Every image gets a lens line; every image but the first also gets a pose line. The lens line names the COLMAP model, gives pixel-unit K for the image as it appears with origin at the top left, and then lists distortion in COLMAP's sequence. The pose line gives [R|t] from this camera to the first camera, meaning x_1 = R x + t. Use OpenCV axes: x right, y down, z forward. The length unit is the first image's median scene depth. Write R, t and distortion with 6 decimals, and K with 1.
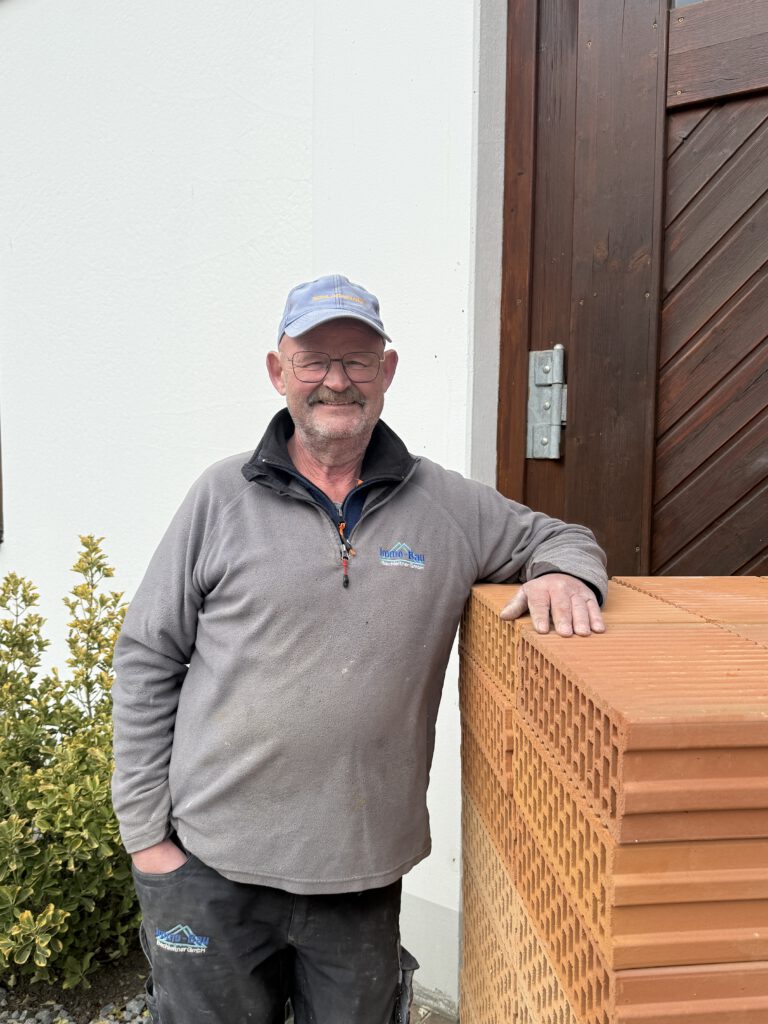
lens RADIAL K [[863.4, 0, 384.5], [0, 863.4, 508.2], [0, 0, 1]] dist [0.048099, -0.071700]
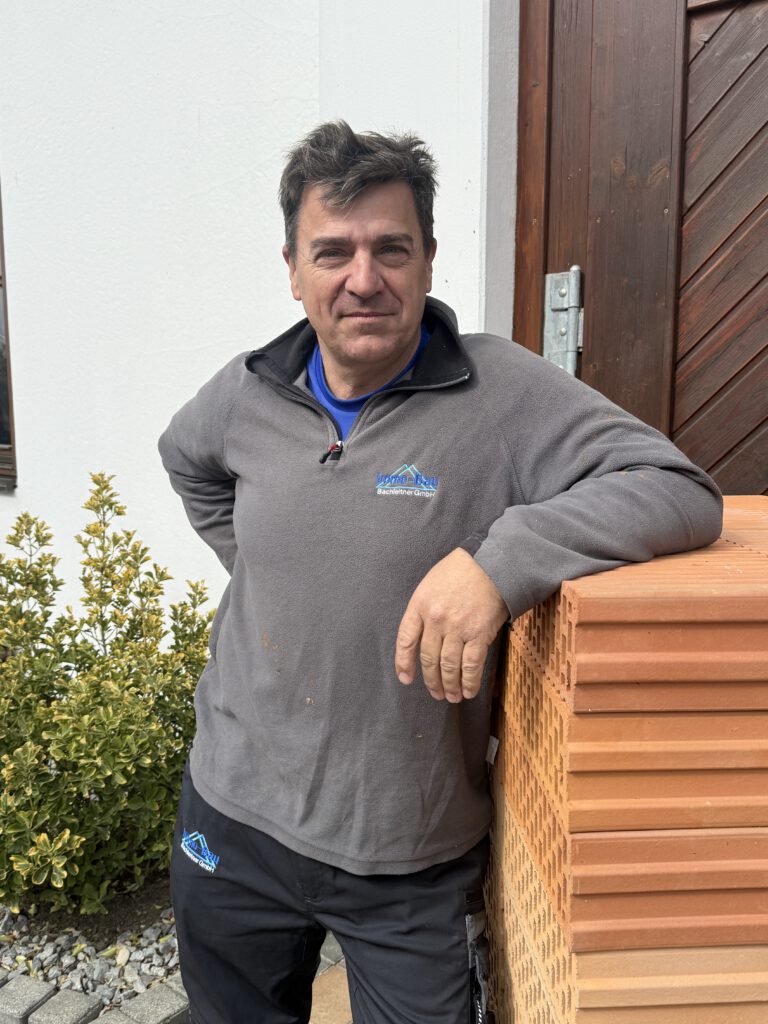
lens RADIAL K [[915.1, 0, 381.1], [0, 915.1, 510.9], [0, 0, 1]] dist [0.078460, -0.140739]
pose [[0.998989, -0.004393, -0.044730, 0.032957], [0.006580, 0.998784, 0.048860, 0.031703], [0.044461, -0.049105, 0.997804, -0.043119]]
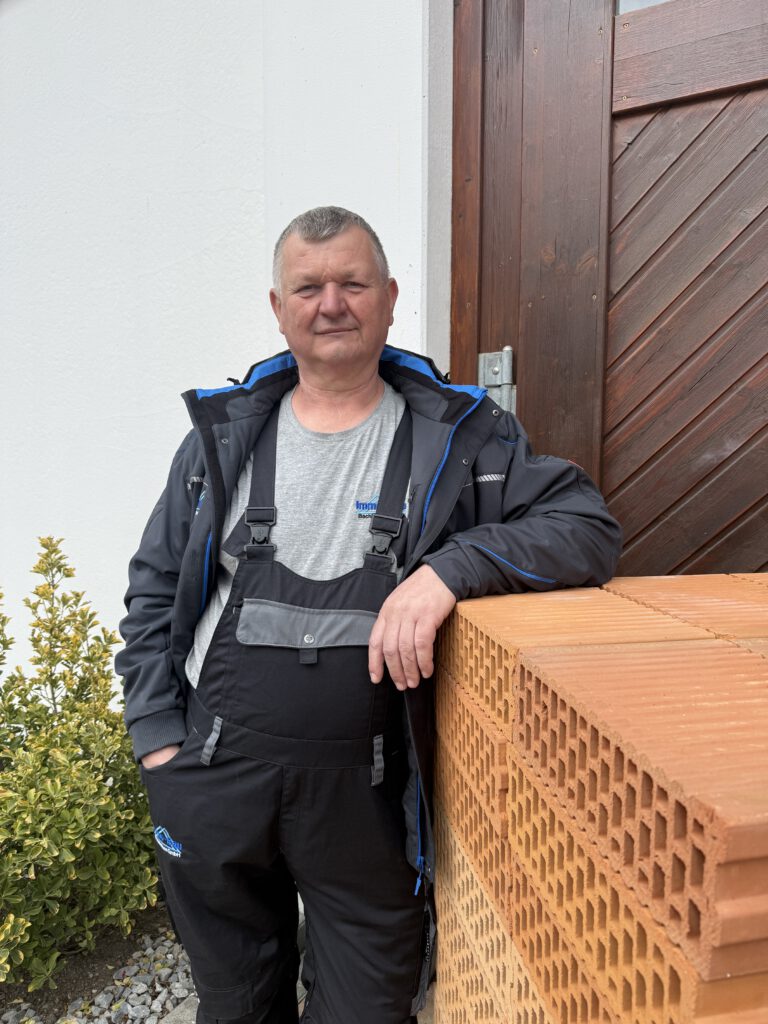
lens RADIAL K [[721.3, 0, 382.7], [0, 721.3, 512.6], [0, 0, 1]] dist [0.004412, -0.009160]
pose [[0.997027, -0.016450, 0.075275, -0.016504], [0.014940, 0.999677, 0.020569, -0.010703], [-0.075589, -0.019384, 0.996951, 0.157195]]
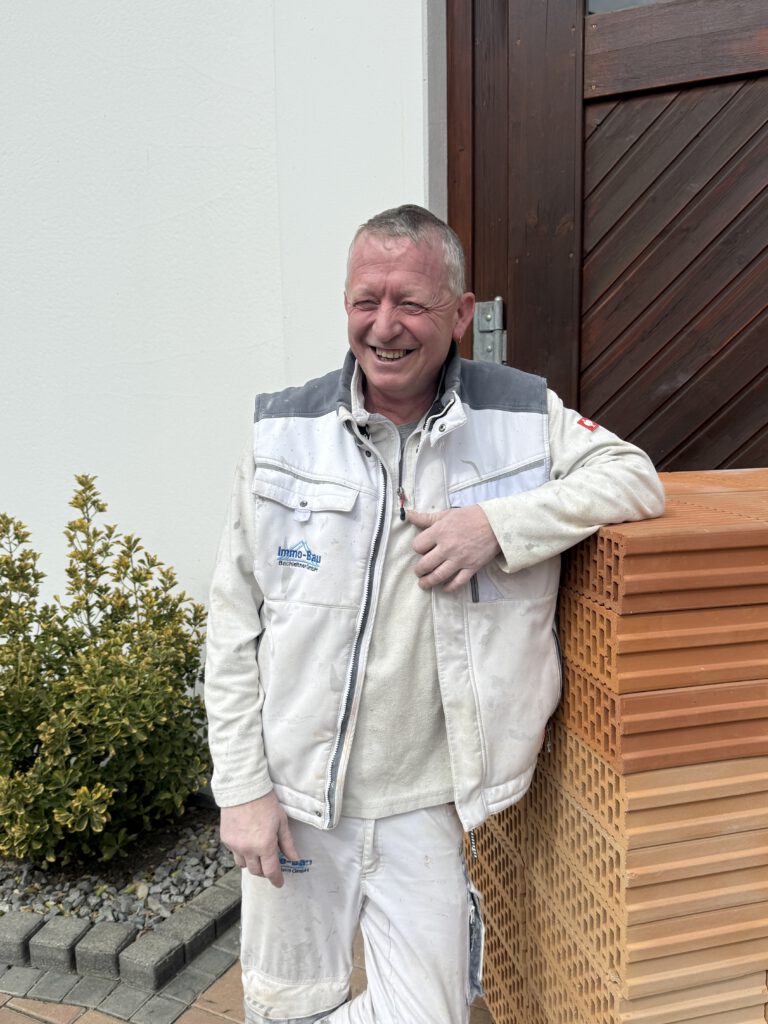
lens RADIAL K [[859.1, 0, 385.2], [0, 859.1, 509.4], [0, 0, 1]] dist [0.105352, -0.186896]
pose [[0.989370, -0.045248, 0.138198, -0.140907], [0.037331, 0.997539, 0.059355, 0.029967], [-0.140544, -0.053565, 0.988624, -0.192635]]
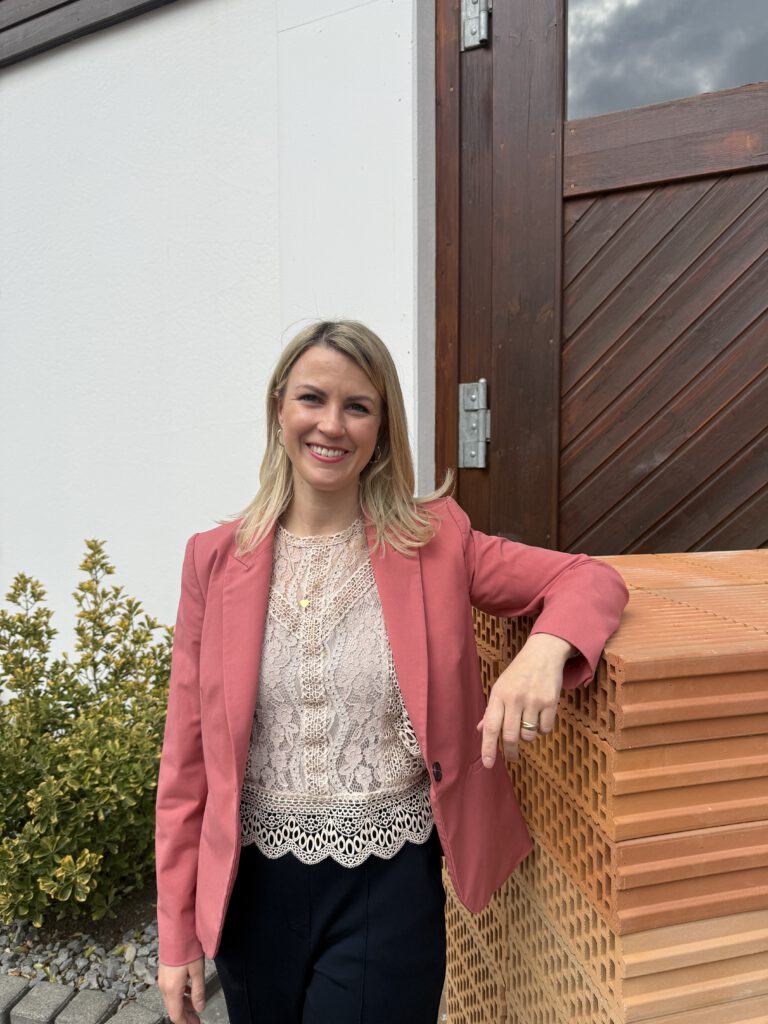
lens RADIAL K [[721.1, 0, 380.4], [0, 721.1, 505.5], [0, 0, 1]] dist [0.023769, -0.030038]
pose [[0.991841, -0.026136, 0.124770, -0.090642], [0.026415, 0.999651, -0.000581, -0.005245], [-0.124711, 0.003872, 0.992186, -0.037833]]
